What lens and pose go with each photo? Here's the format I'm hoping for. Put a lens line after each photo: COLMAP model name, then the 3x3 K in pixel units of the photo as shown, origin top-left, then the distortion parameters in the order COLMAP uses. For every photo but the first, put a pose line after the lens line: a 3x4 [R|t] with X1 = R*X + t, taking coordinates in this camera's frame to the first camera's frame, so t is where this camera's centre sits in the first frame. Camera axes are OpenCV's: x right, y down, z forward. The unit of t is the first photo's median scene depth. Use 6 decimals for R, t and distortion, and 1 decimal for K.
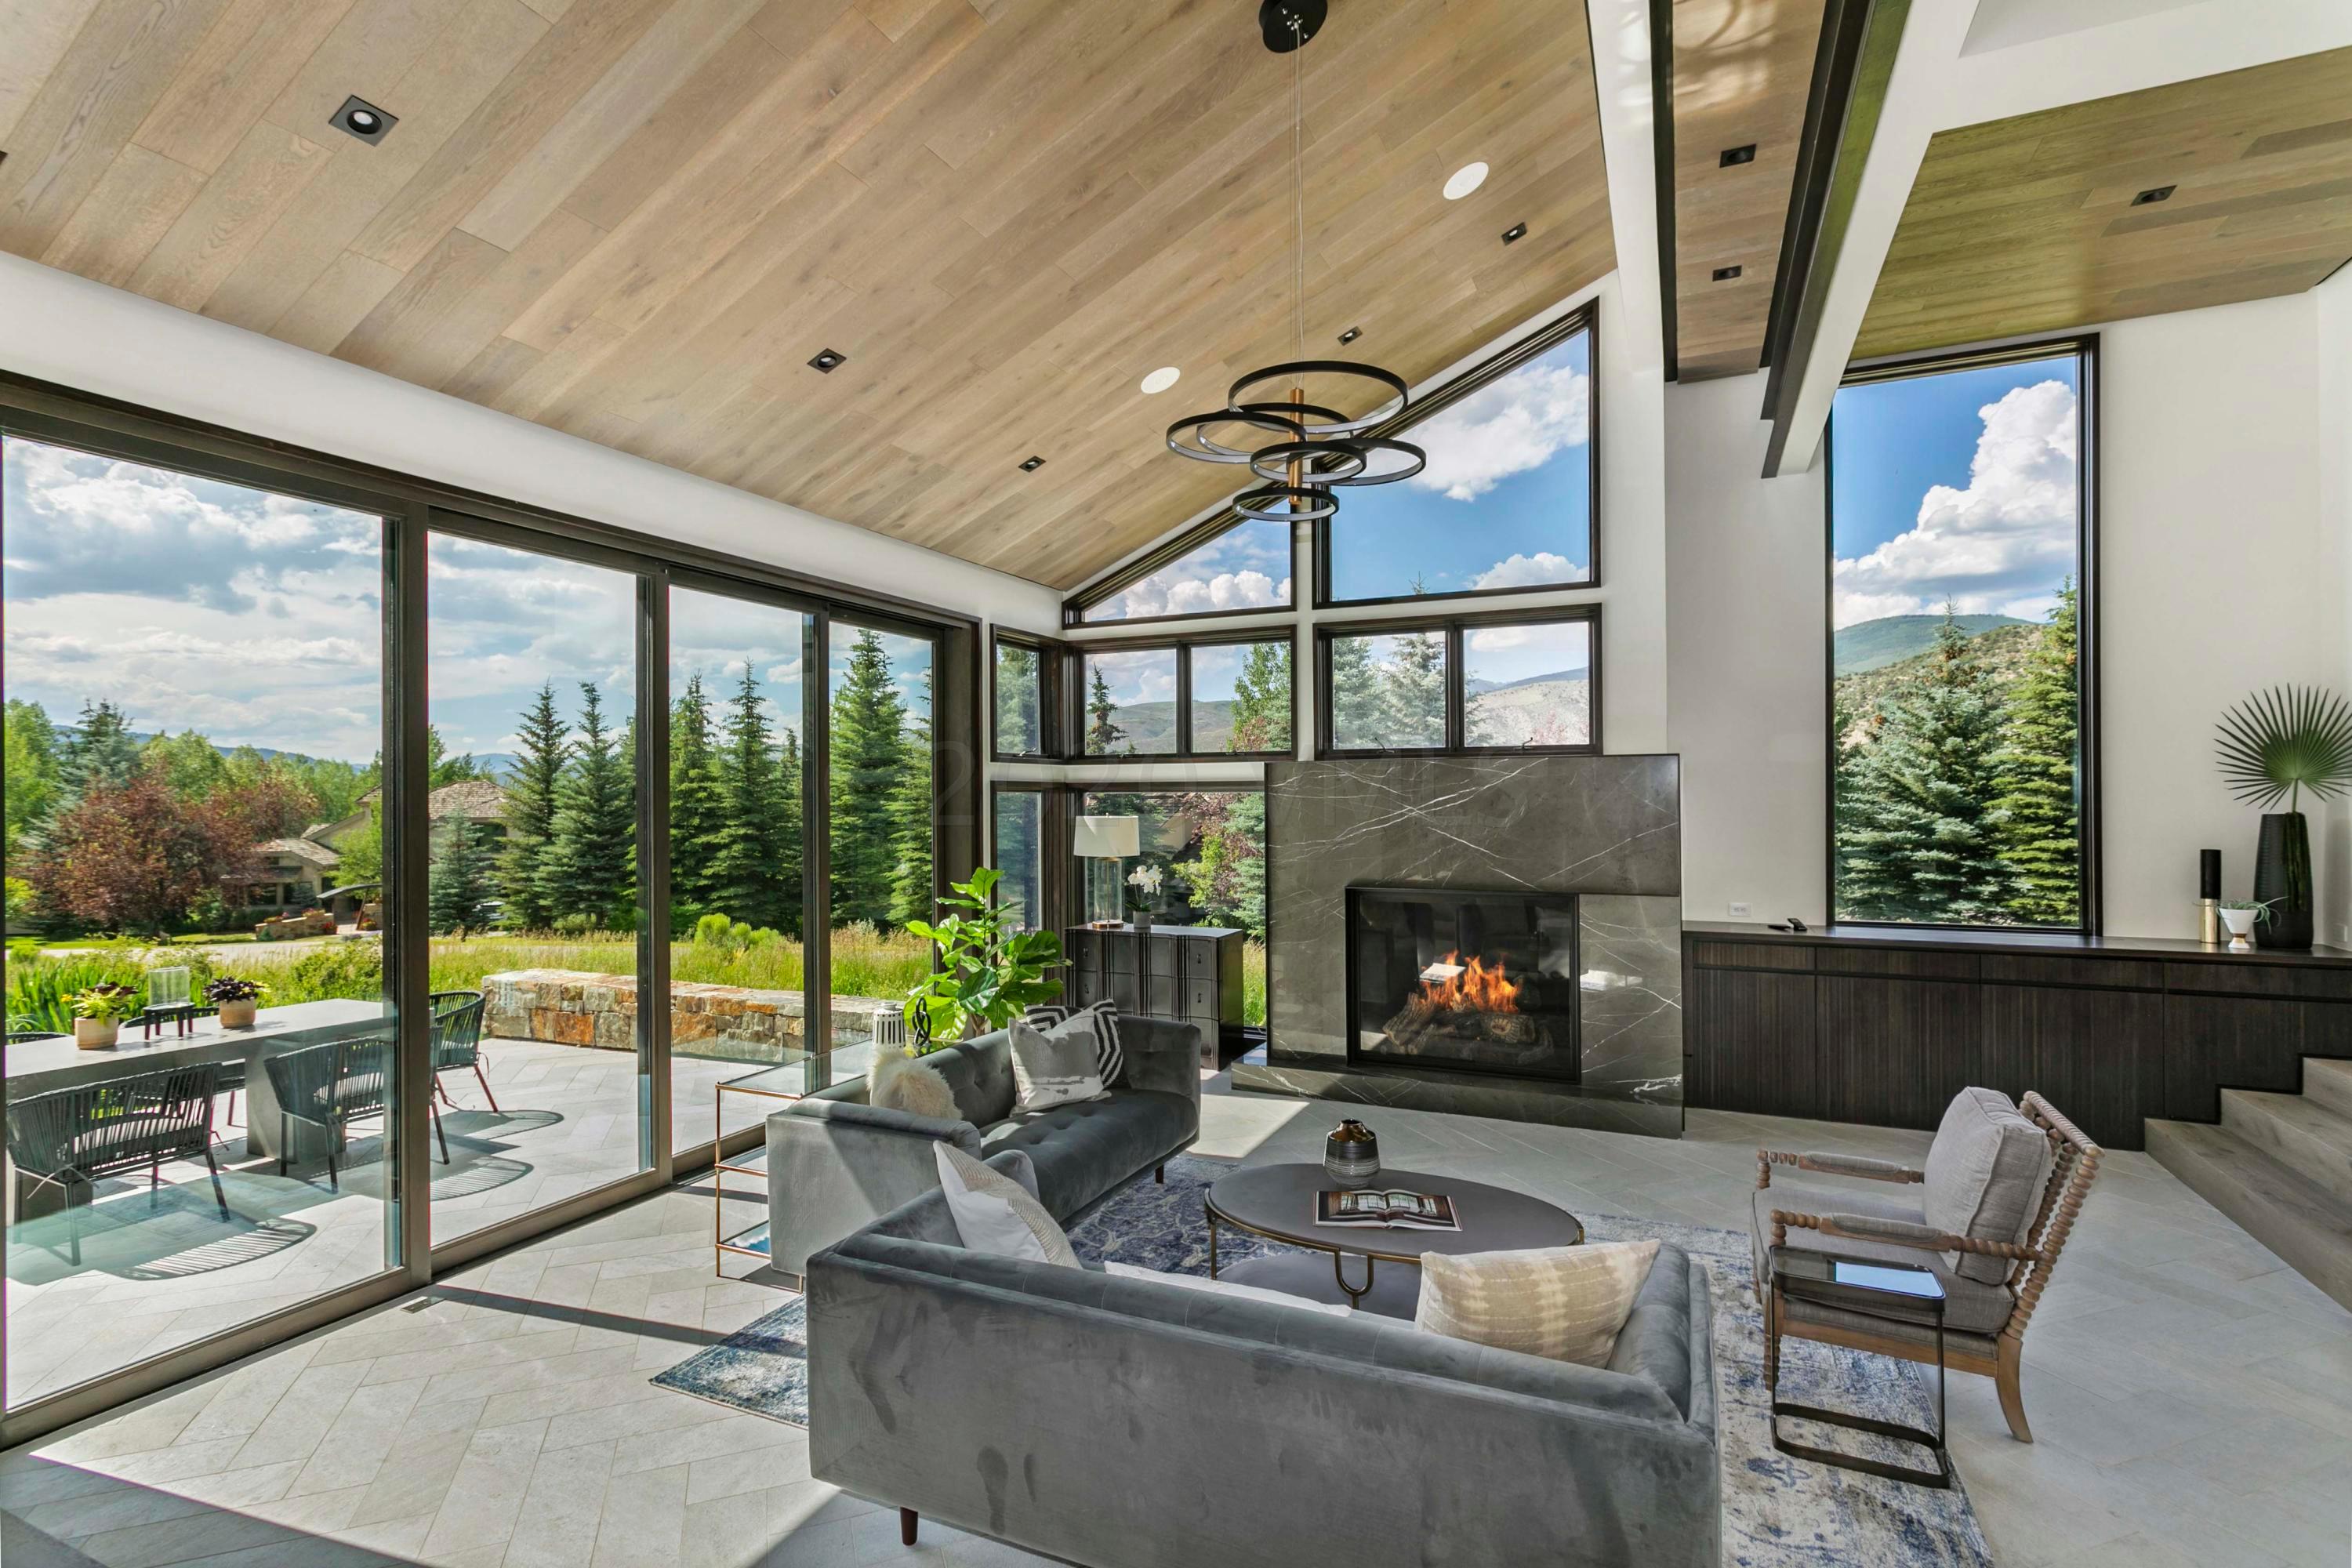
lens RADIAL K [[1123.4, 0, 1169.3], [0, 1123.4, 799.7], [0, 0, 1]] dist [-0.000633, 0.001938]
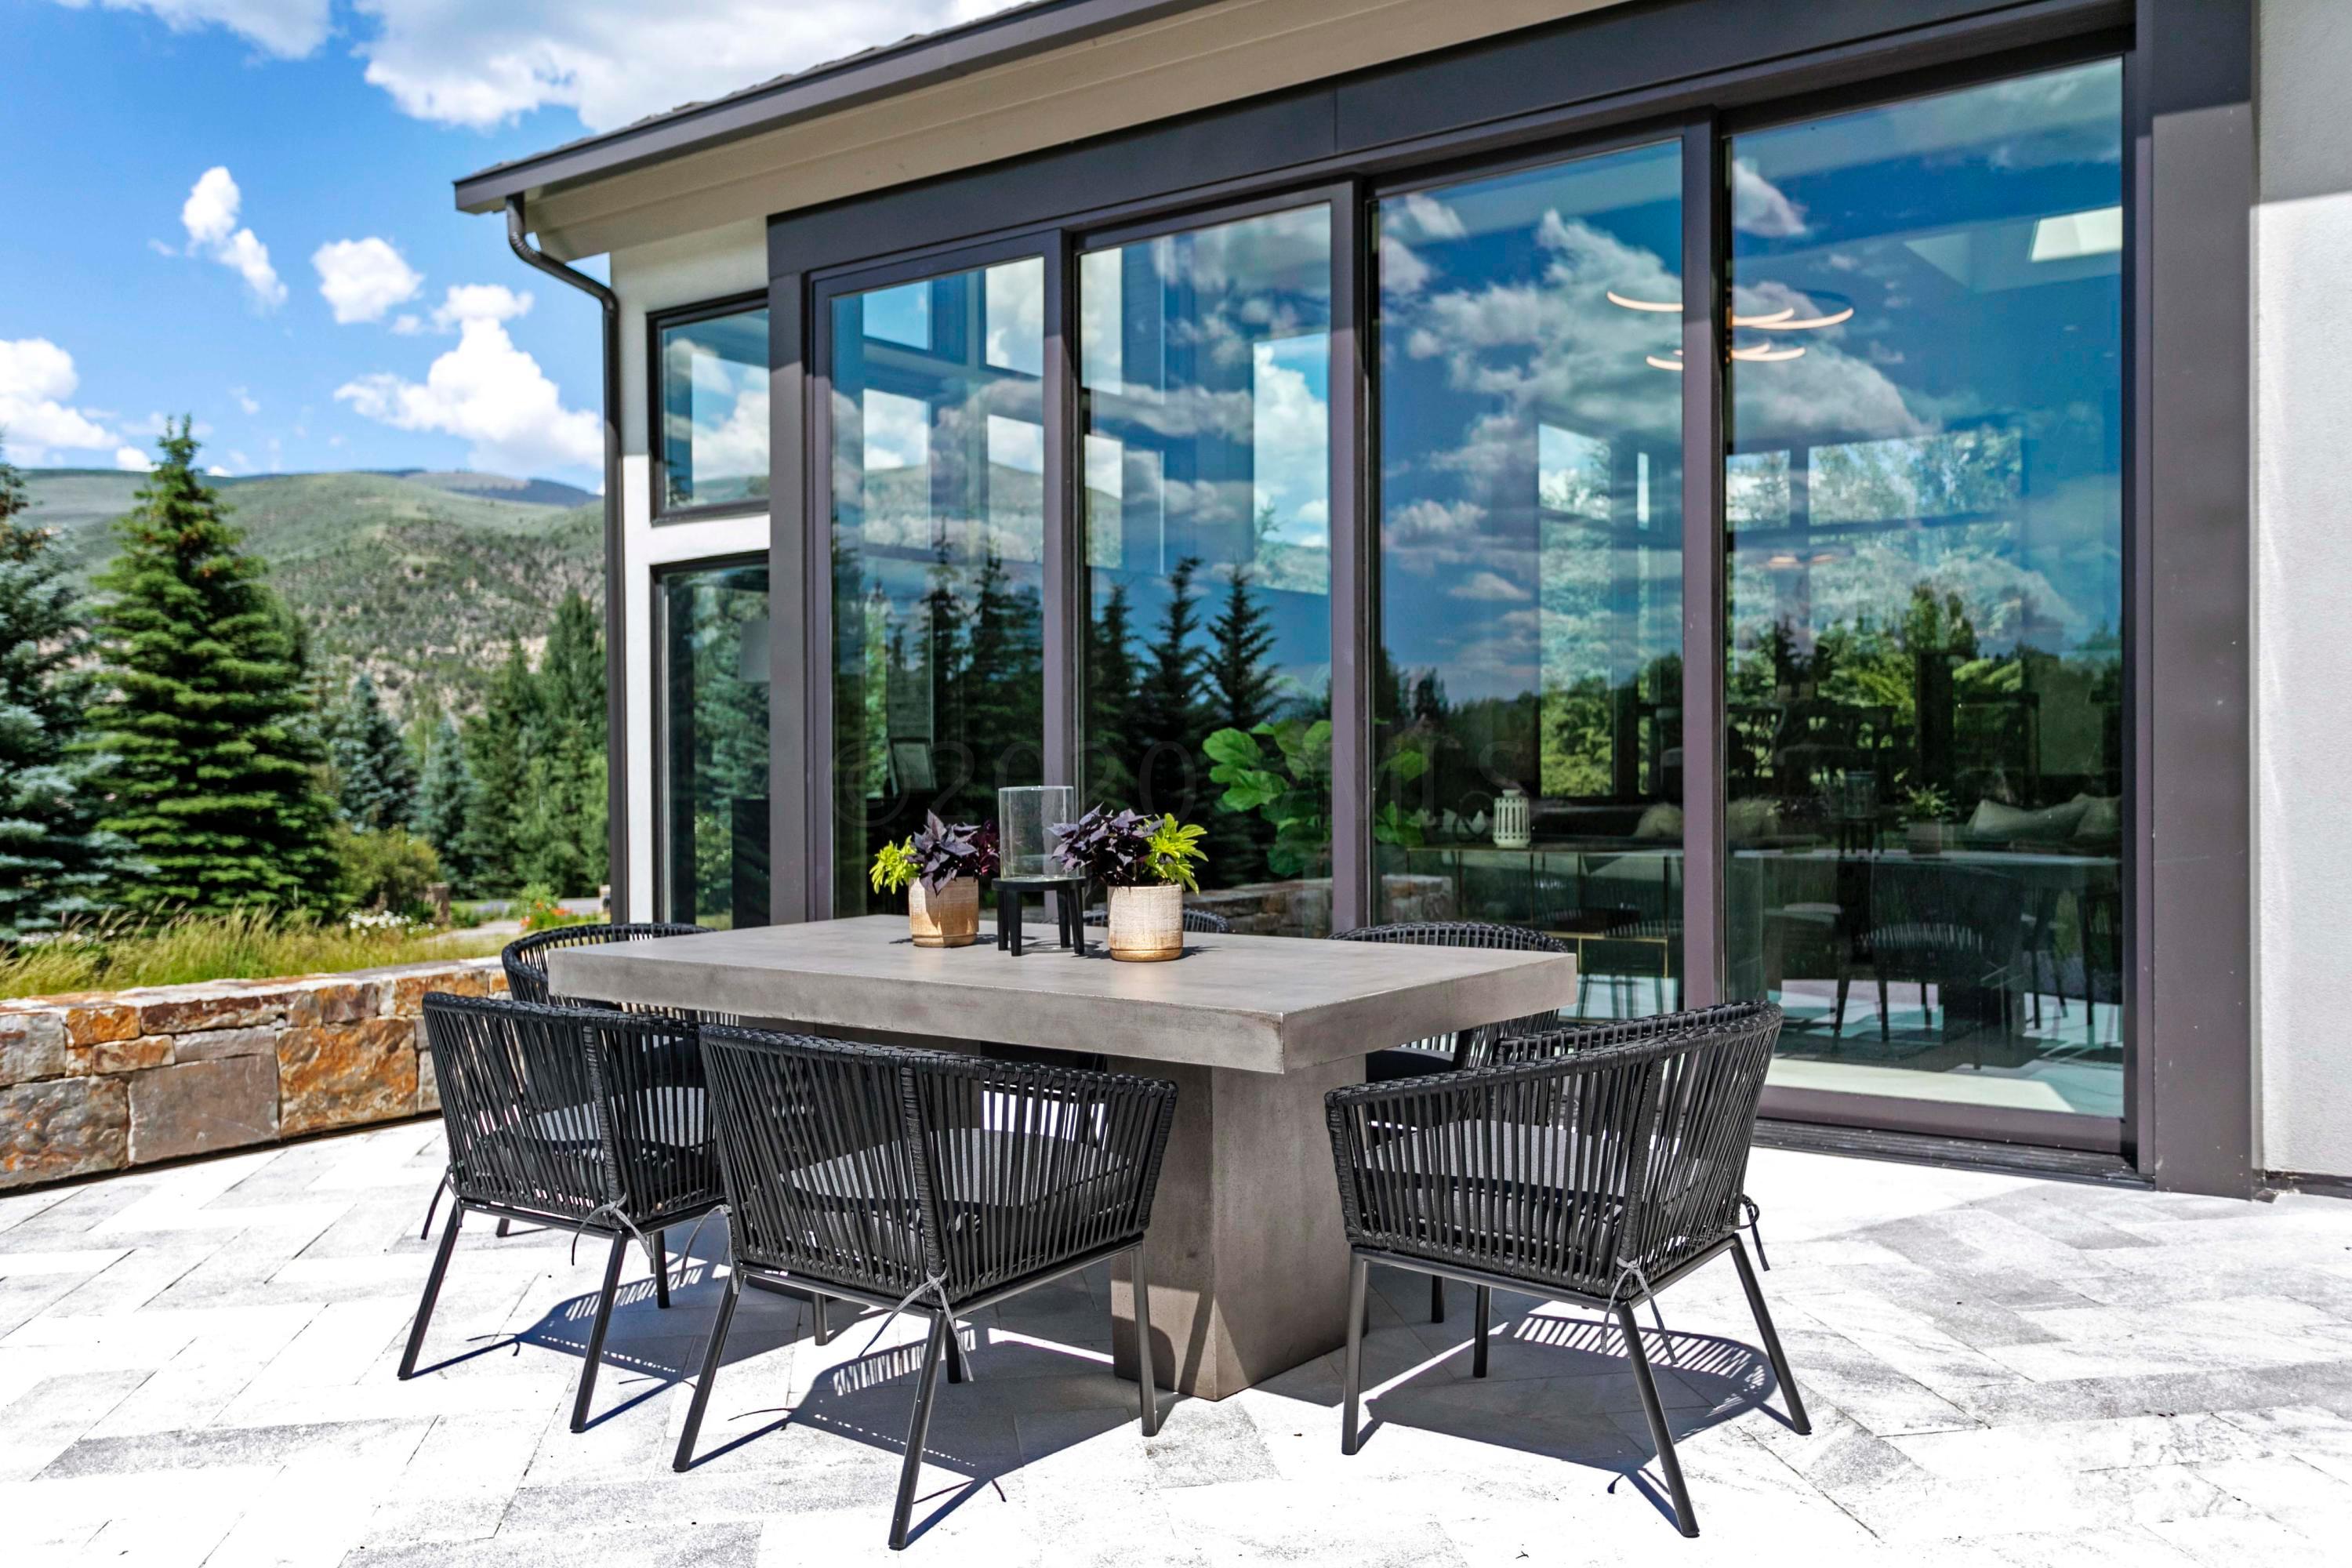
lens RADIAL K [[2003.6, 0, 1181.7], [0, 2003.6, 780.0], [0, 0, 1]] dist [0.044196, 0.000538]
pose [[0.199831, -0.000365, 0.979830, -1.481574], [0.004675, 0.999989, -0.000581, 0.133420], [-0.979819, 0.004696, 0.199830, 0.719039]]
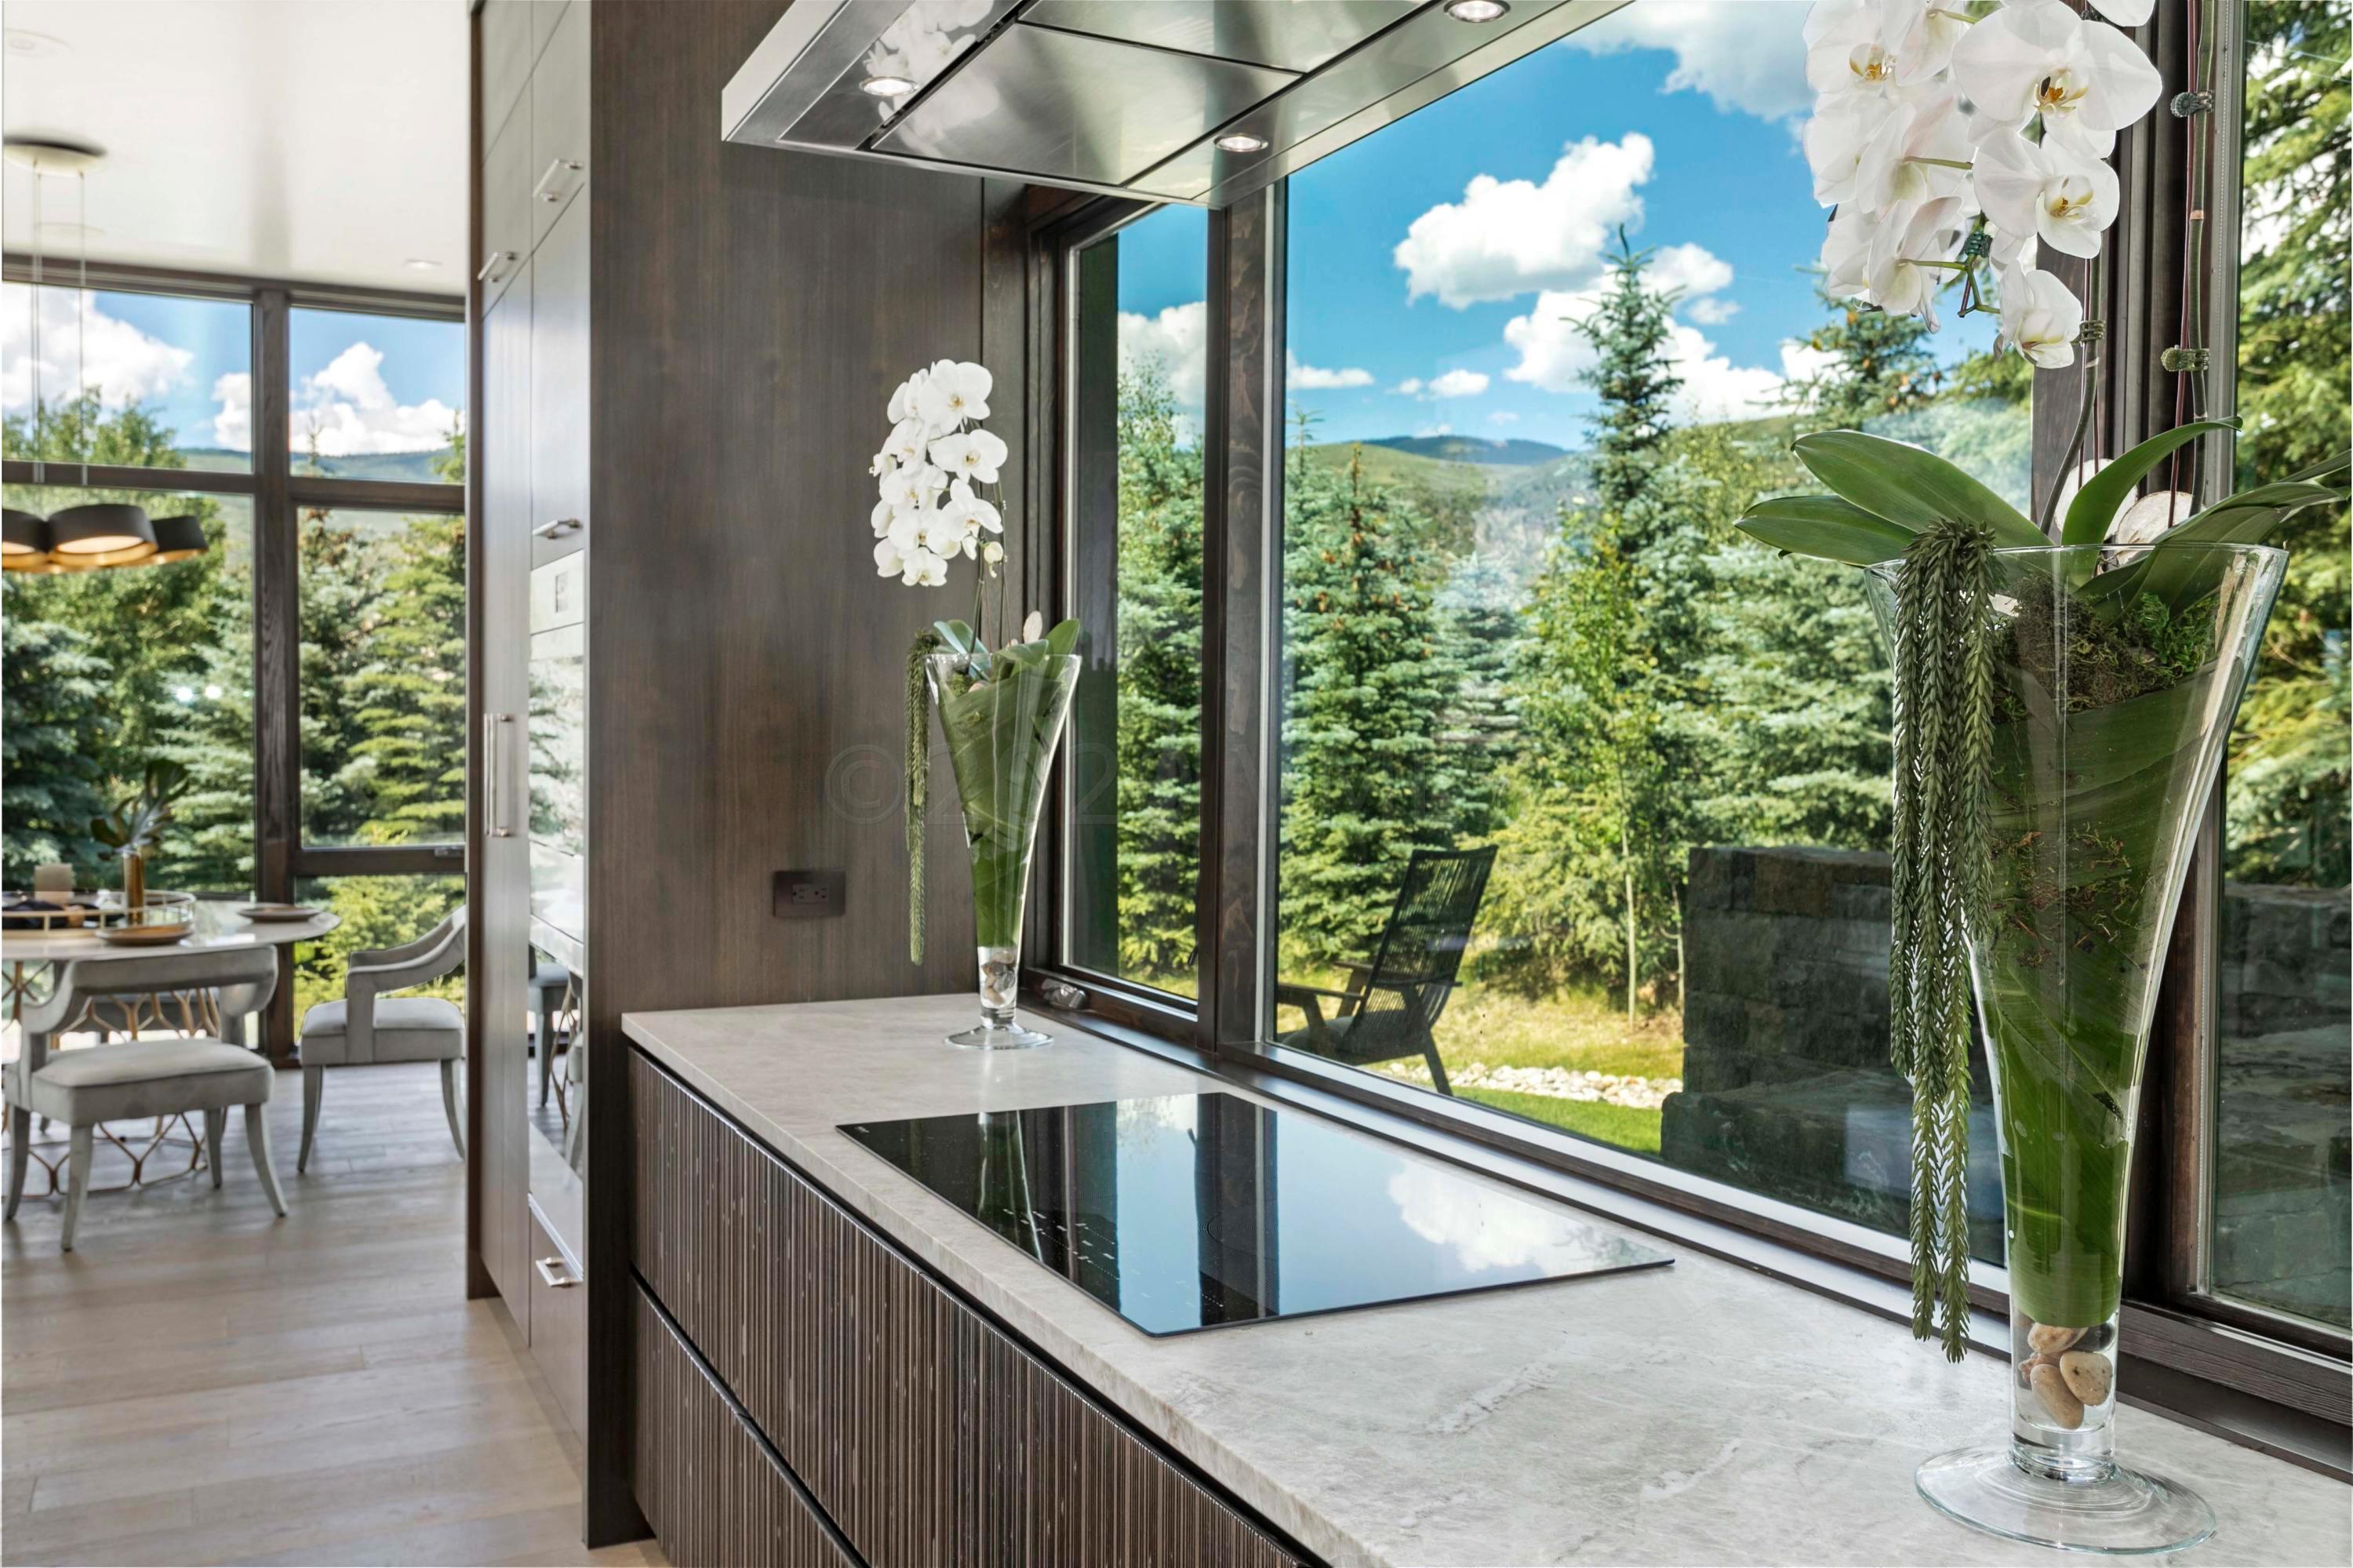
lens RADIAL K [[2004.5, 0, 1176.7], [0, 2004.5, 775.8], [0, 0, 1]] dist [0.044196, 0.000538]
pose [[0.632967, -0.013295, 0.774064, 0.653607], [-0.006160, 0.999734, 0.022209, -0.049376], [-0.774154, -0.018826, 0.632717, -0.538682]]
